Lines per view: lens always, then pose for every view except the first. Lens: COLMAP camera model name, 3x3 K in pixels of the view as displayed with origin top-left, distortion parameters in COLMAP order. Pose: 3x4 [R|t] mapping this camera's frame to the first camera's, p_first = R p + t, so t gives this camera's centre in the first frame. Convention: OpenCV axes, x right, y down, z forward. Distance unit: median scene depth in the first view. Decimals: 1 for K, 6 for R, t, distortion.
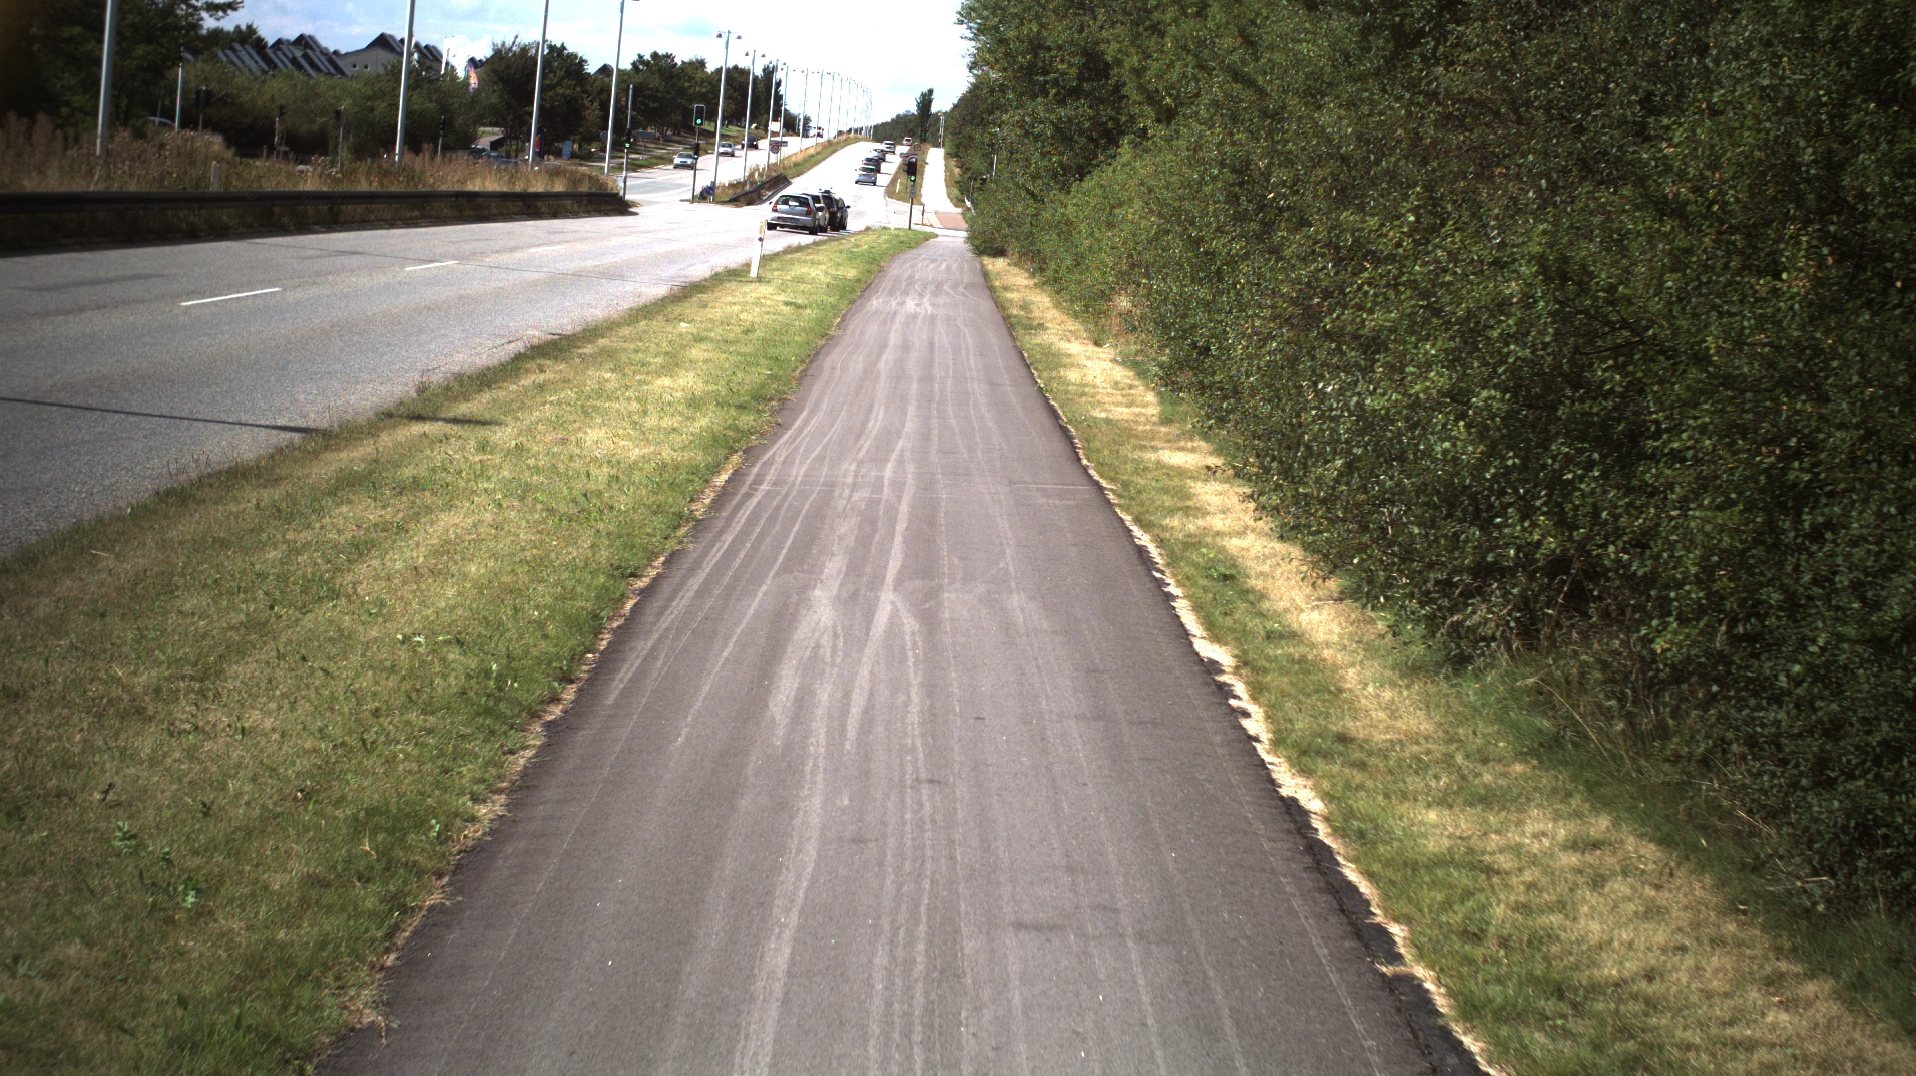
lens RADIAL K [[5288.2, 0, 958.8], [0, 5288.2, 537.7], [0, 0, 1]] dist [-0.150338, -0.839739]
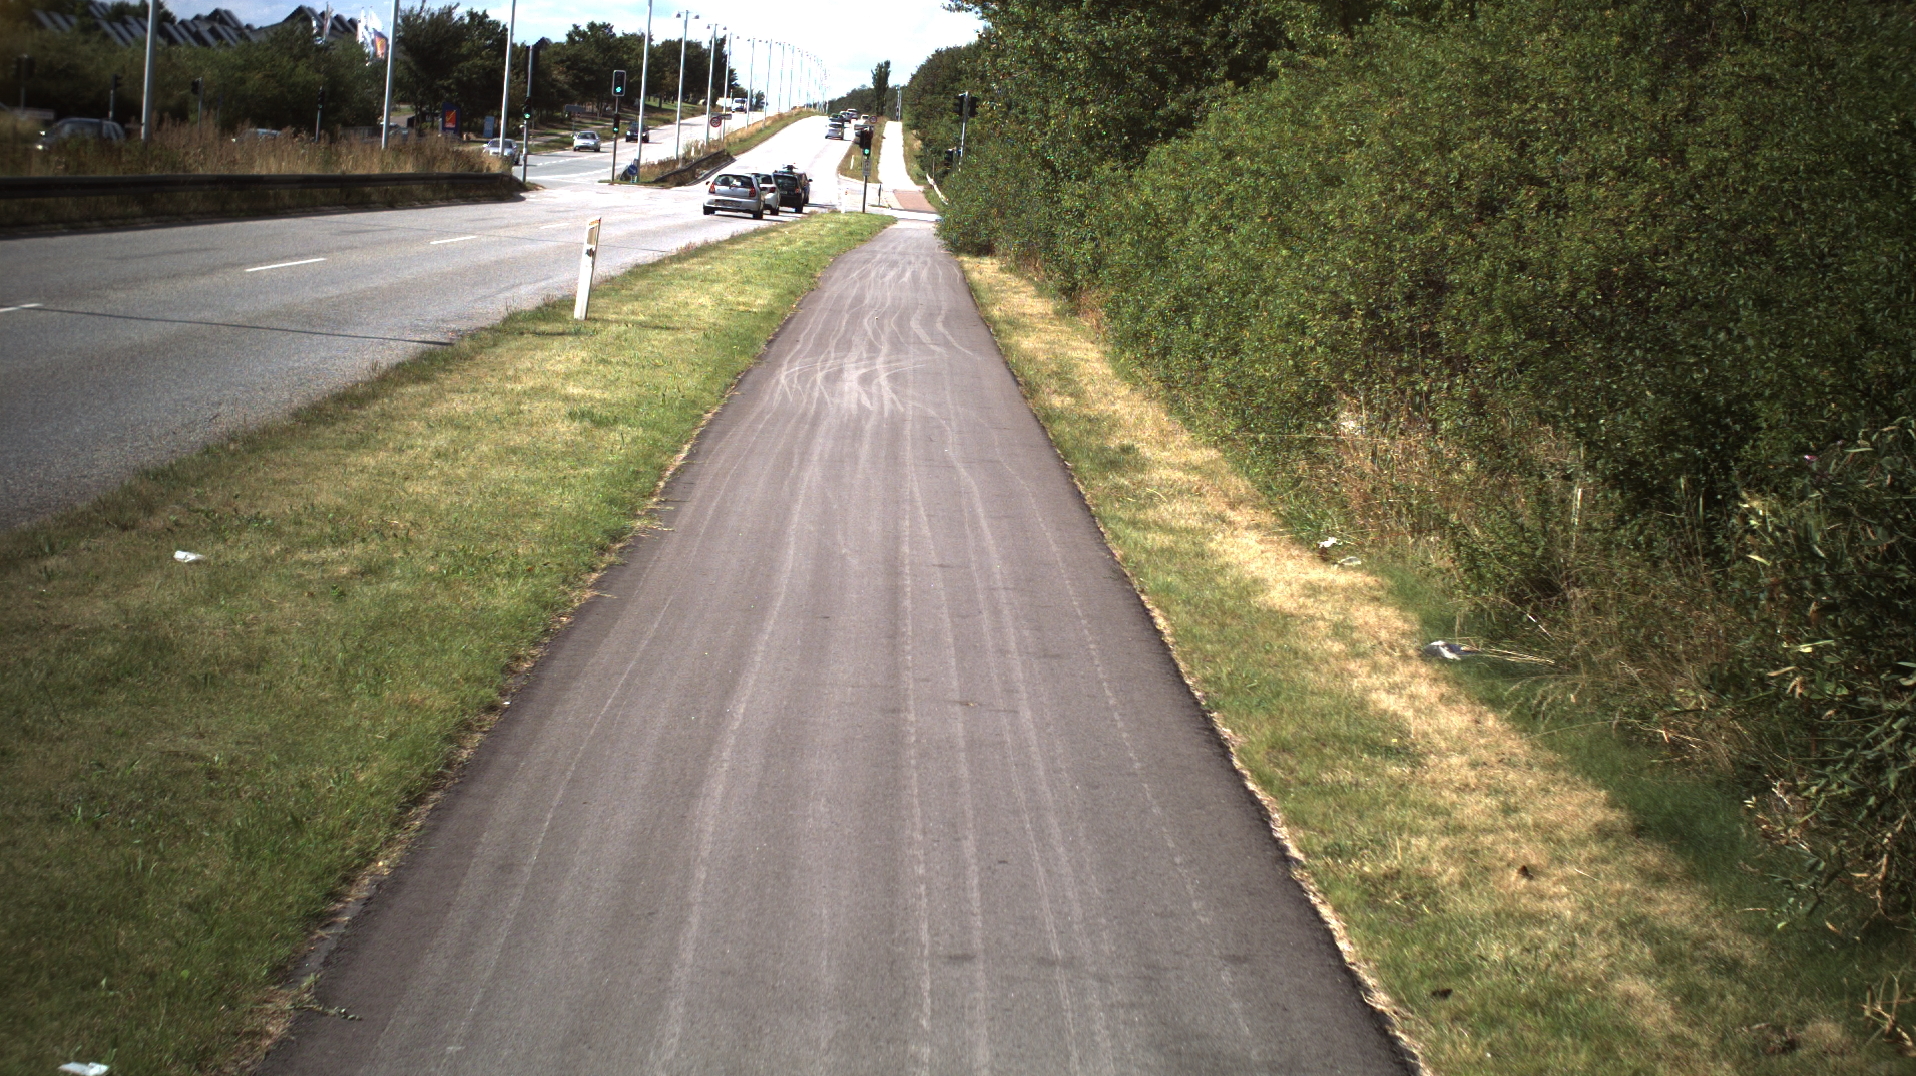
lens RADIAL K [[3976.8, 0, 957.5], [0, 3976.8, 538.4], [0, 0, 1]] dist [-0.143406, 0.029814]
pose [[0.999860, -0.012837, 0.010700, -0.002703], [0.012538, 0.999542, 0.027552, -0.035013], [-0.011049, -0.027414, 0.999563, 0.539614]]
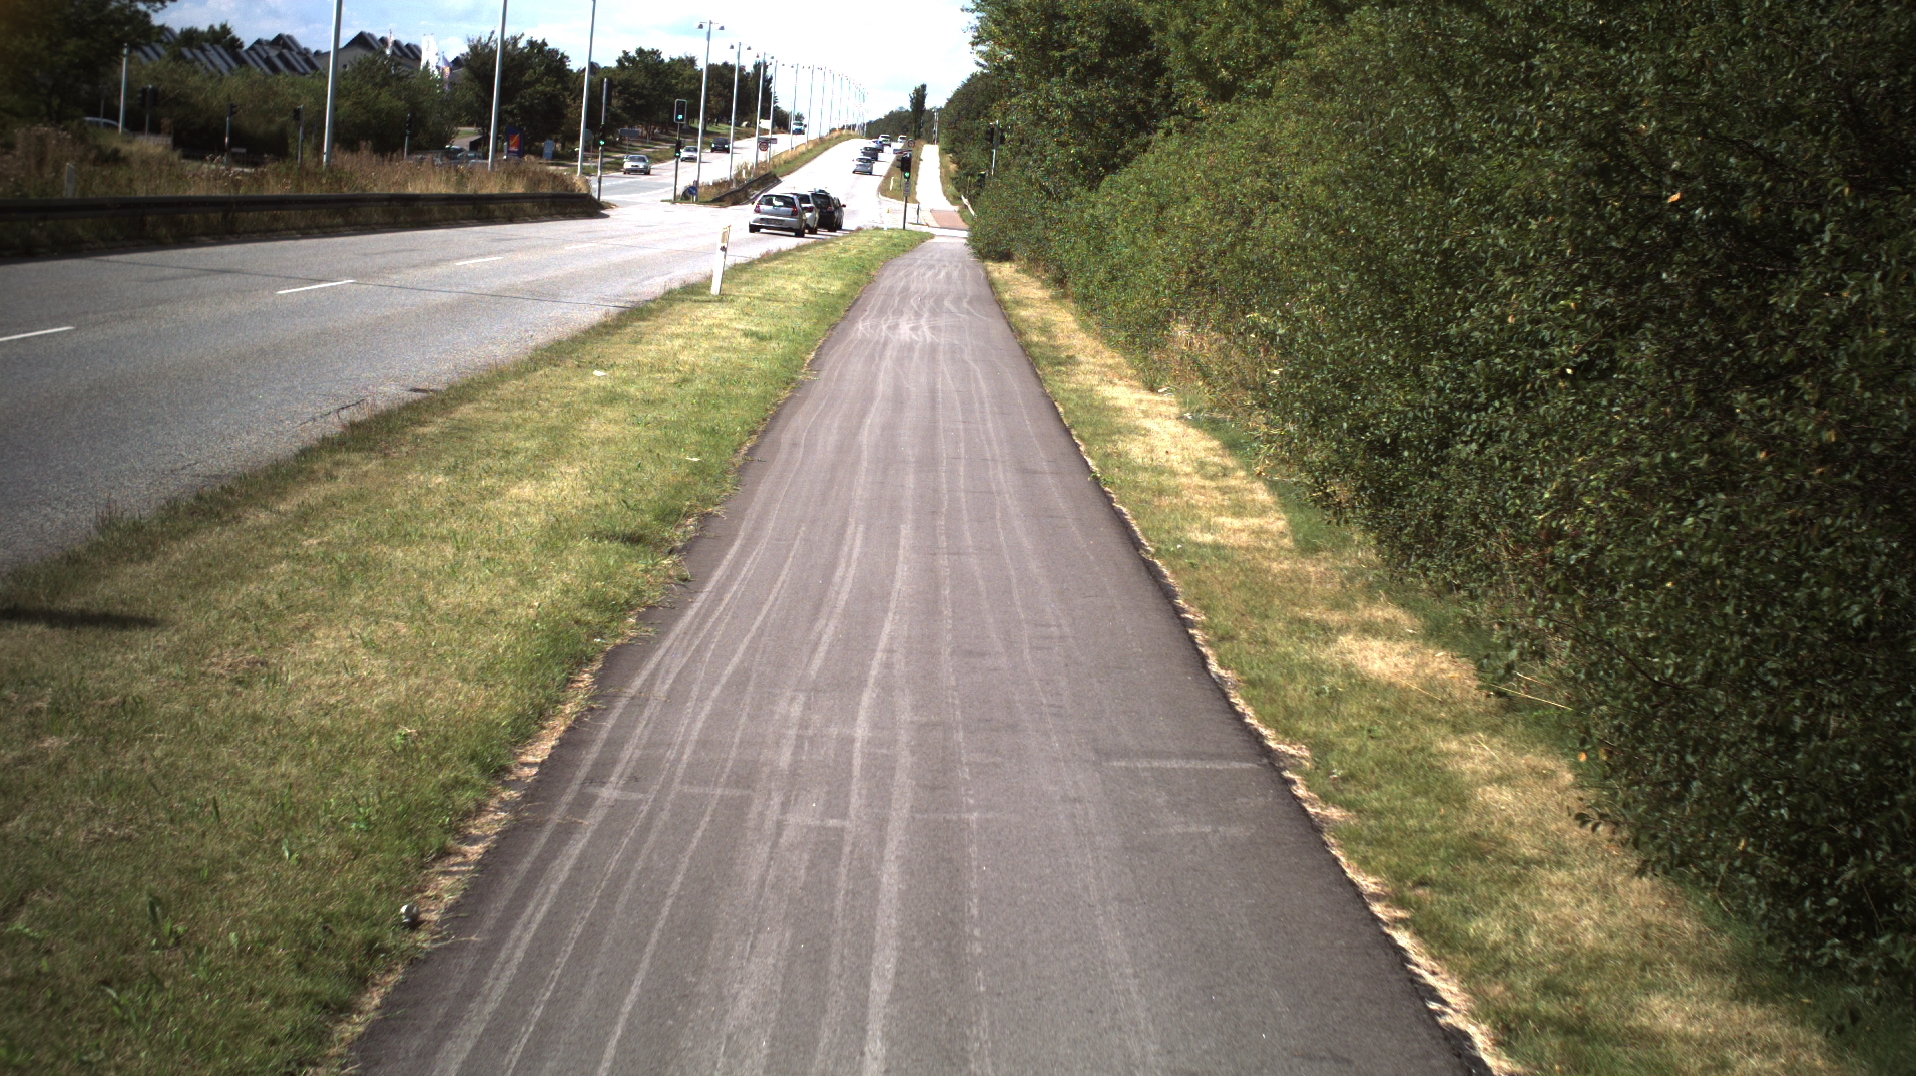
lens RADIAL K [[4676.6, 0, 957.7], [0, 4676.6, 538.1], [0, 0, 1]] dist [-0.143808, -0.335772]
pose [[0.999948, -0.010115, 0.001219, -0.001999], [0.010103, 0.999905, 0.009379, -0.016664], [-0.001314, -0.009367, 0.999955, 0.252270]]
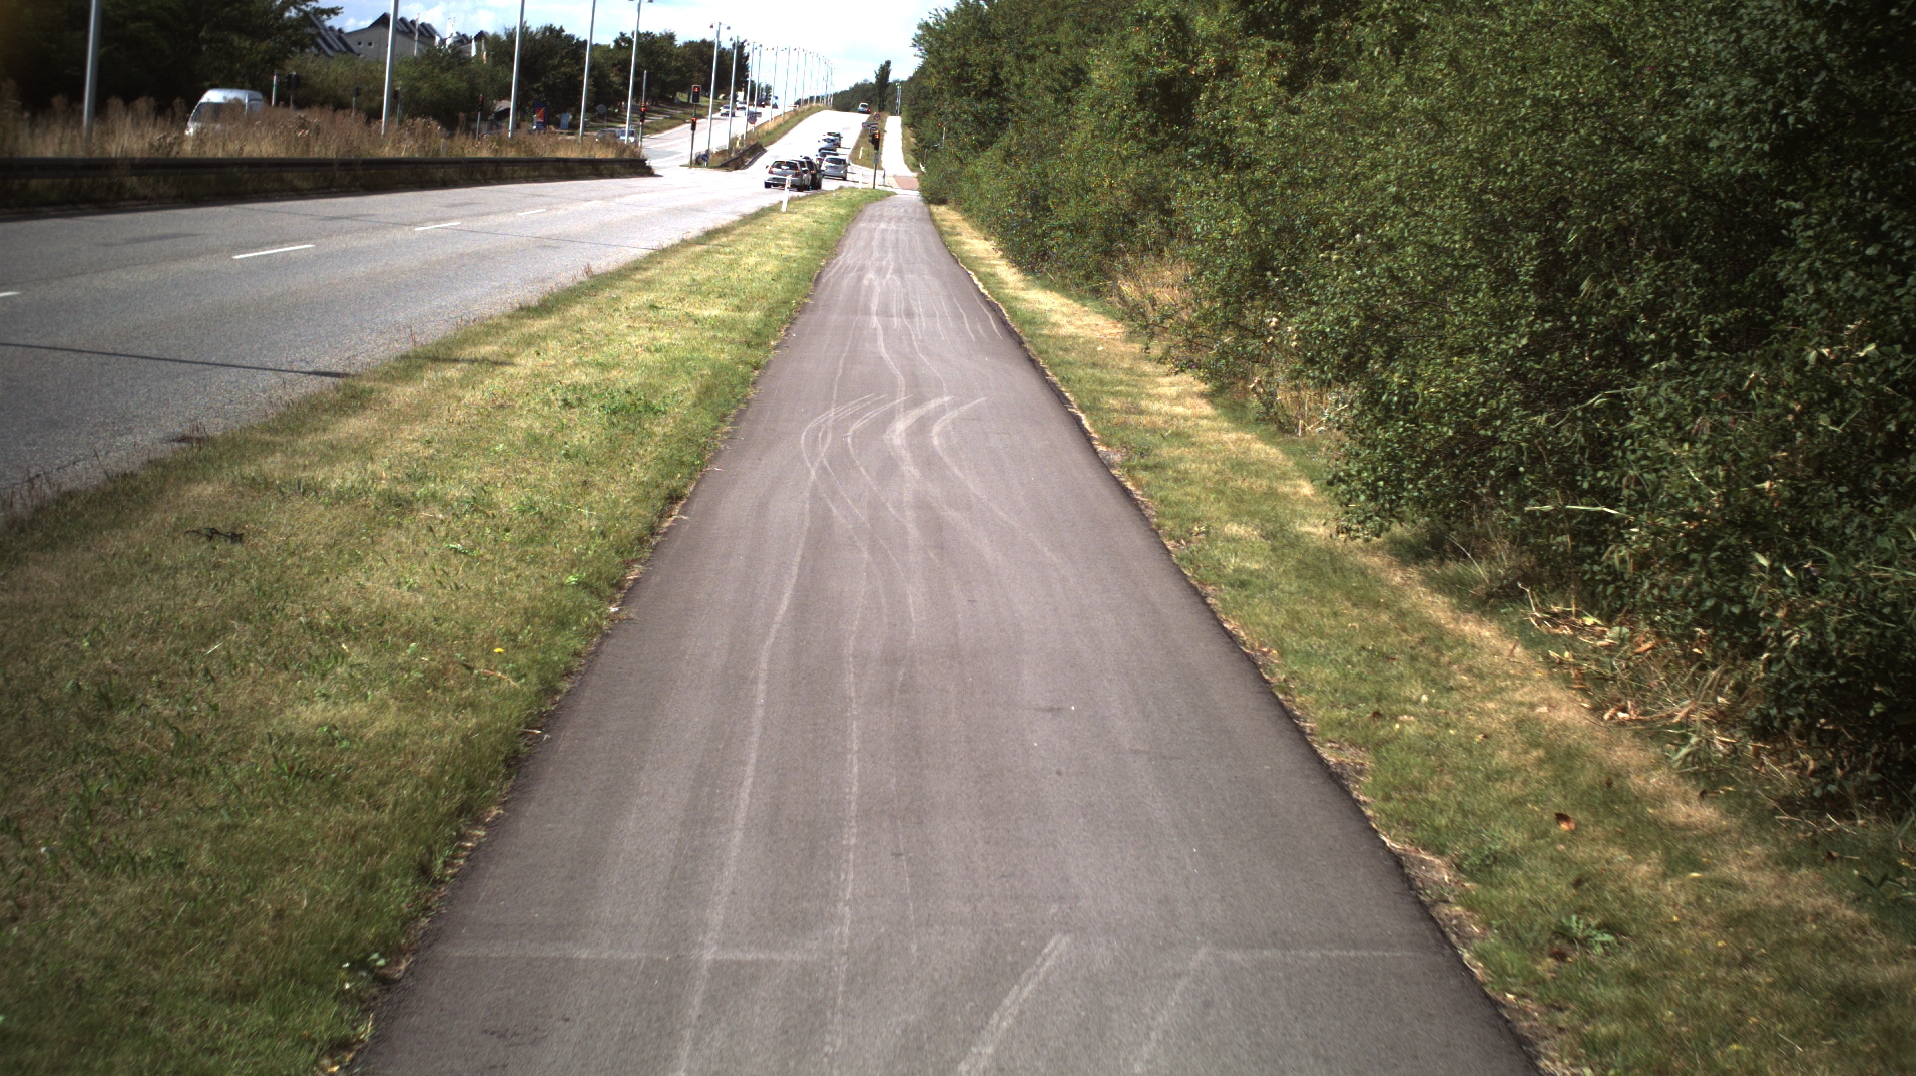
lens RADIAL K [[9802.9, 0, 957.3], [0, 9802.9, 539.1], [0, 0, 1]] dist [-0.425340, -11.435462]
pose [[0.999994, -0.001063, 0.003436, 0.003099], [0.001154, 0.999645, -0.026600, 0.121852], [-0.003407, 0.026604, 0.999640, -1.854983]]
